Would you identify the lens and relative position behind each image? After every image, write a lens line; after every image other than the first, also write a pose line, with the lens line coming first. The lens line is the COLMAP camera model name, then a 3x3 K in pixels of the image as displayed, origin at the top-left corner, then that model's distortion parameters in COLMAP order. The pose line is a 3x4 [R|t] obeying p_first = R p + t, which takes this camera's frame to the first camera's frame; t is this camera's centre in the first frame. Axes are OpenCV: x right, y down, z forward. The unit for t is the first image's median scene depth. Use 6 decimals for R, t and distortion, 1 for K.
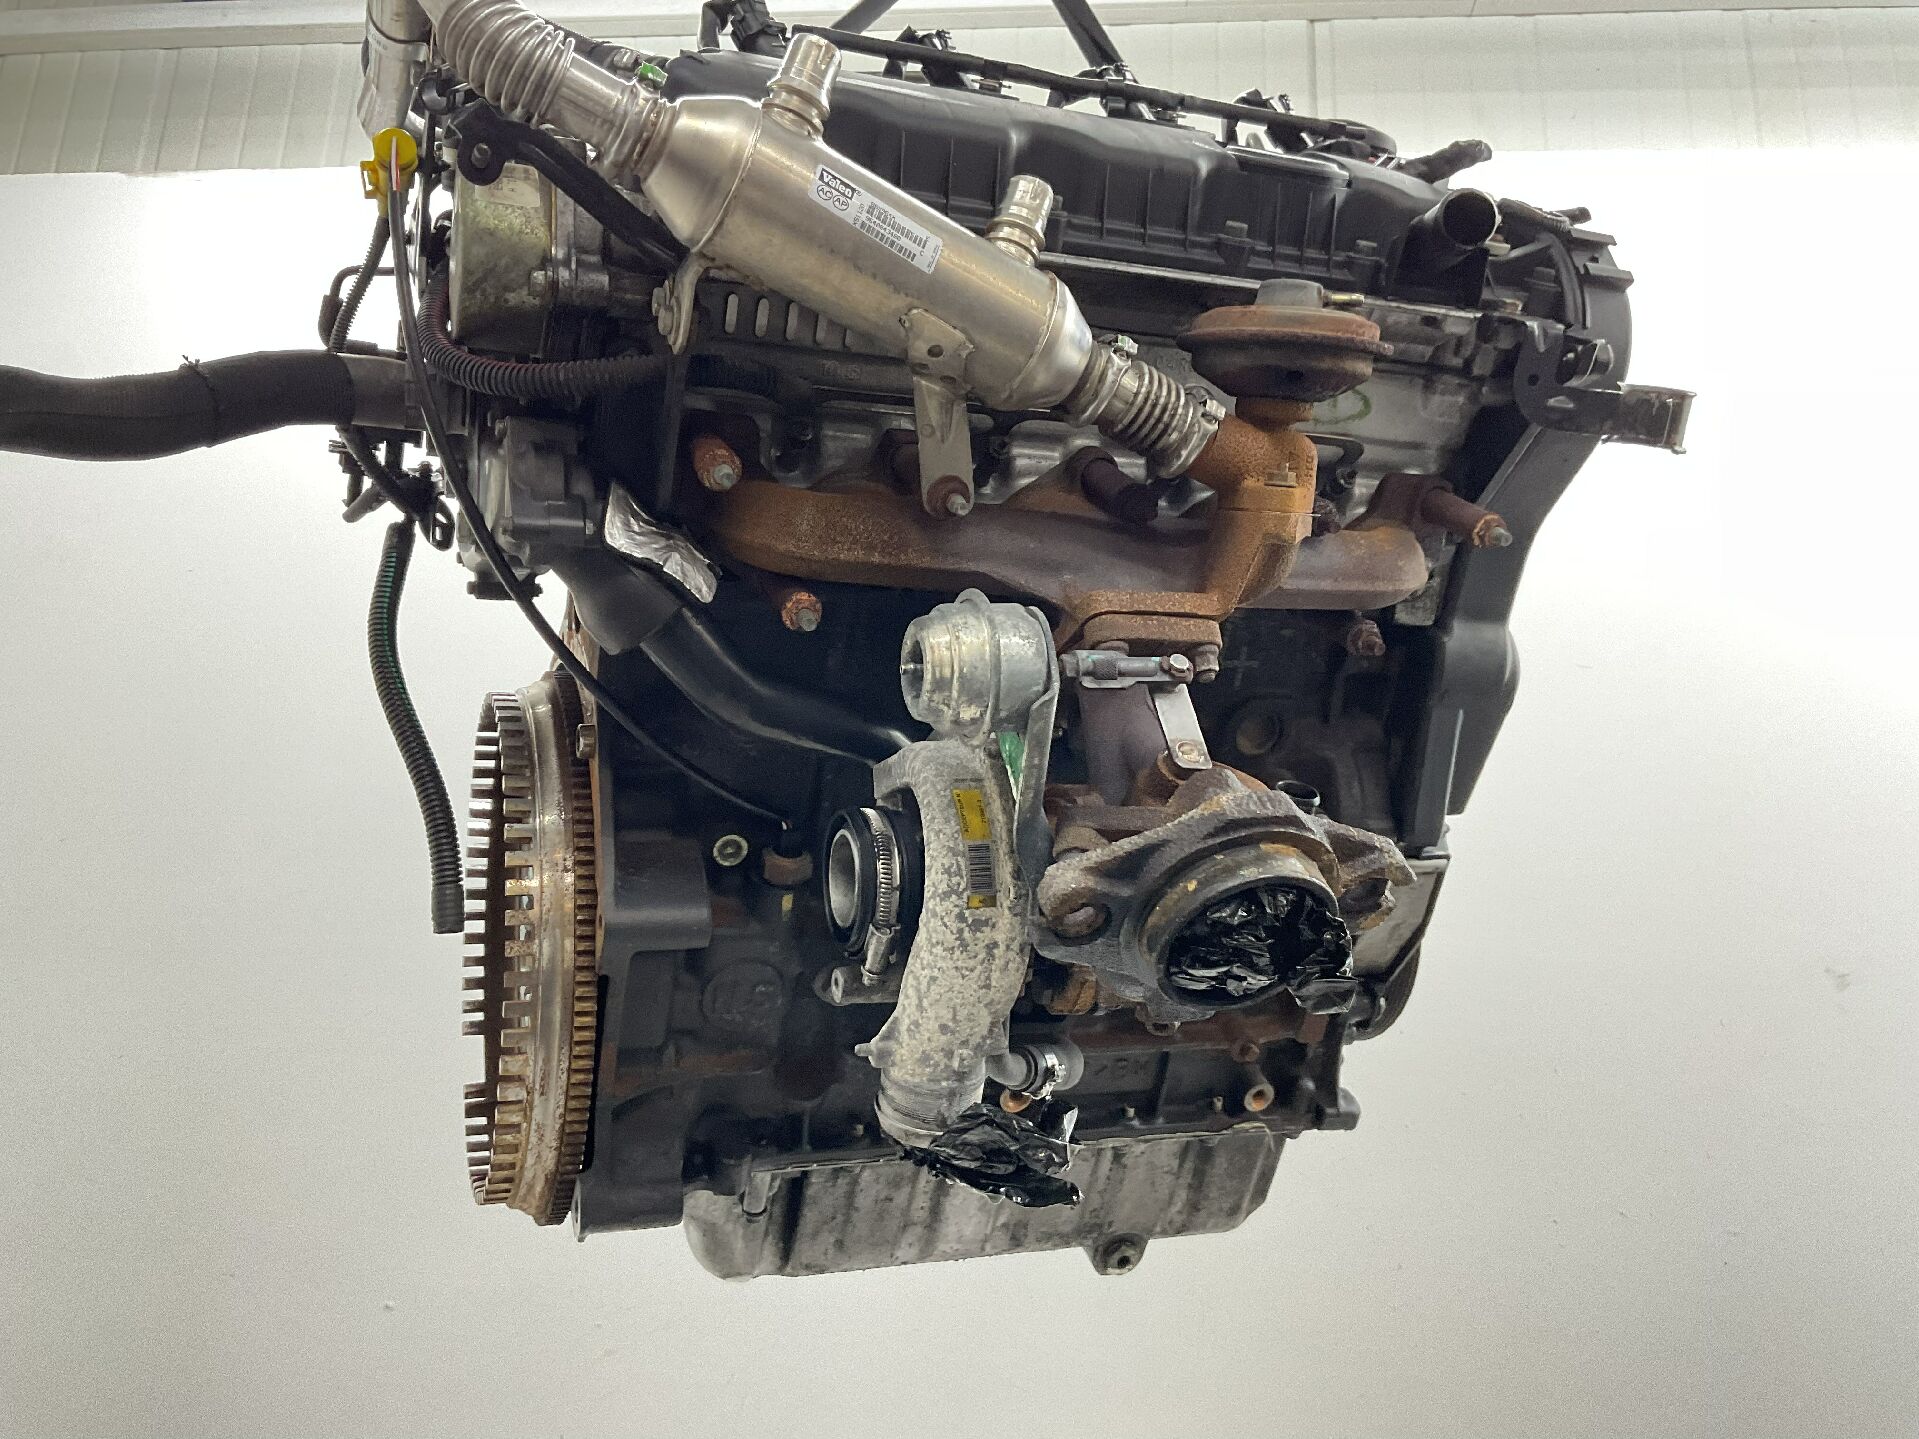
lens RADIAL K [[1561.6, 0, 959.5], [0, 1561.6, 719.5], [0, 0, 1]] dist [0.138325, -0.324914]
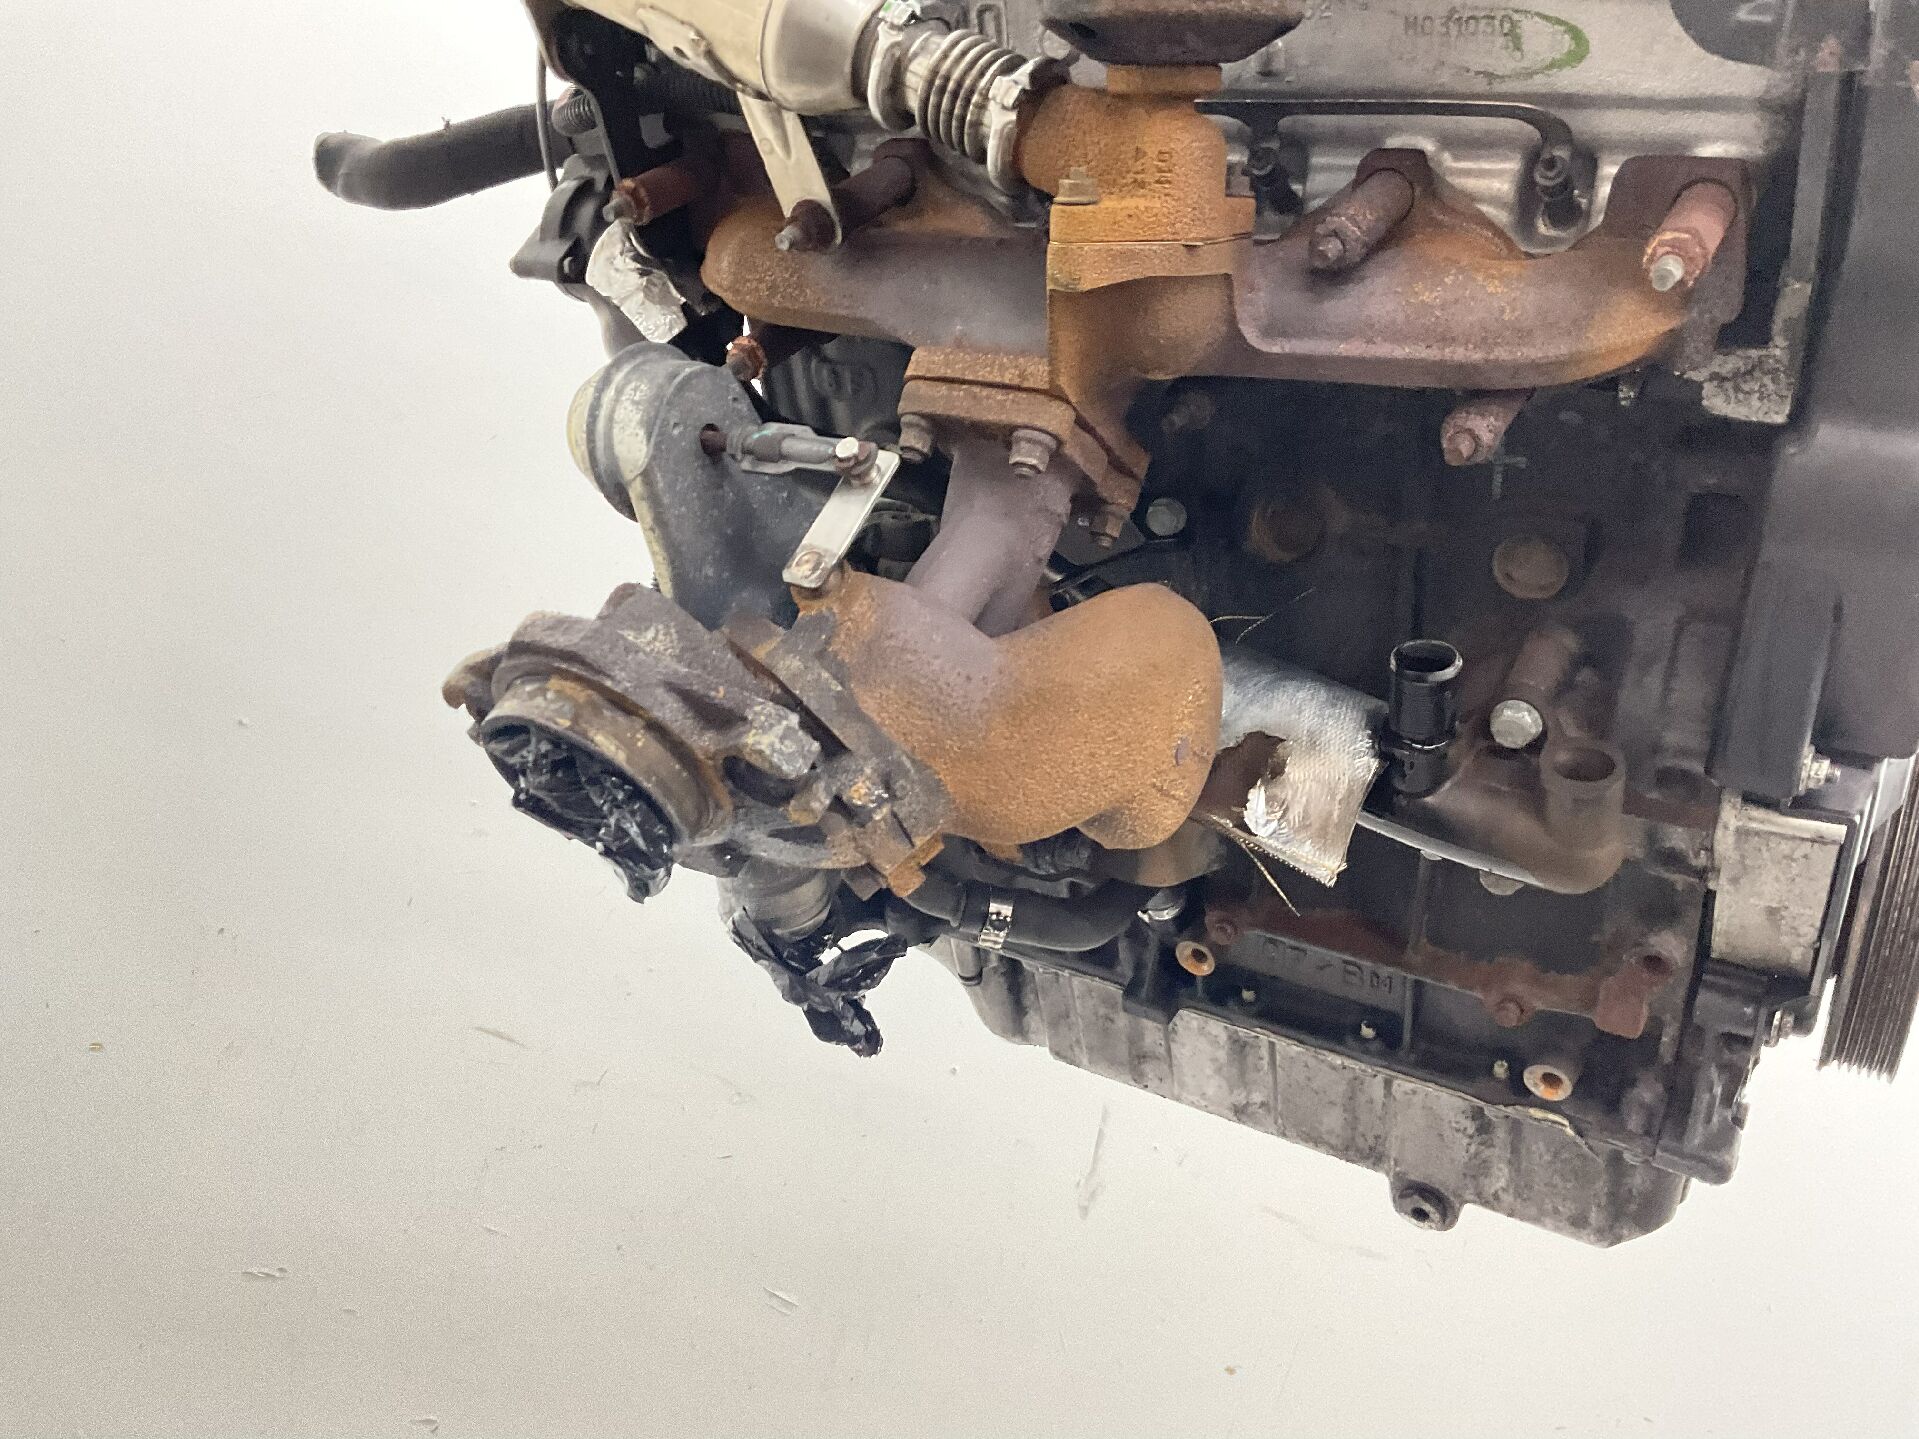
lens RADIAL K [[1561.6, 0, 959.5], [0, 1561.6, 719.5], [0, 0, 1]] dist [0.138325, -0.324914]
pose [[0.612174, 0.218945, -0.759806, 0.733821], [-0.074655, 0.972612, 0.220118, -0.075256], [0.787191, -0.078027, 0.611754, 0.513001]]
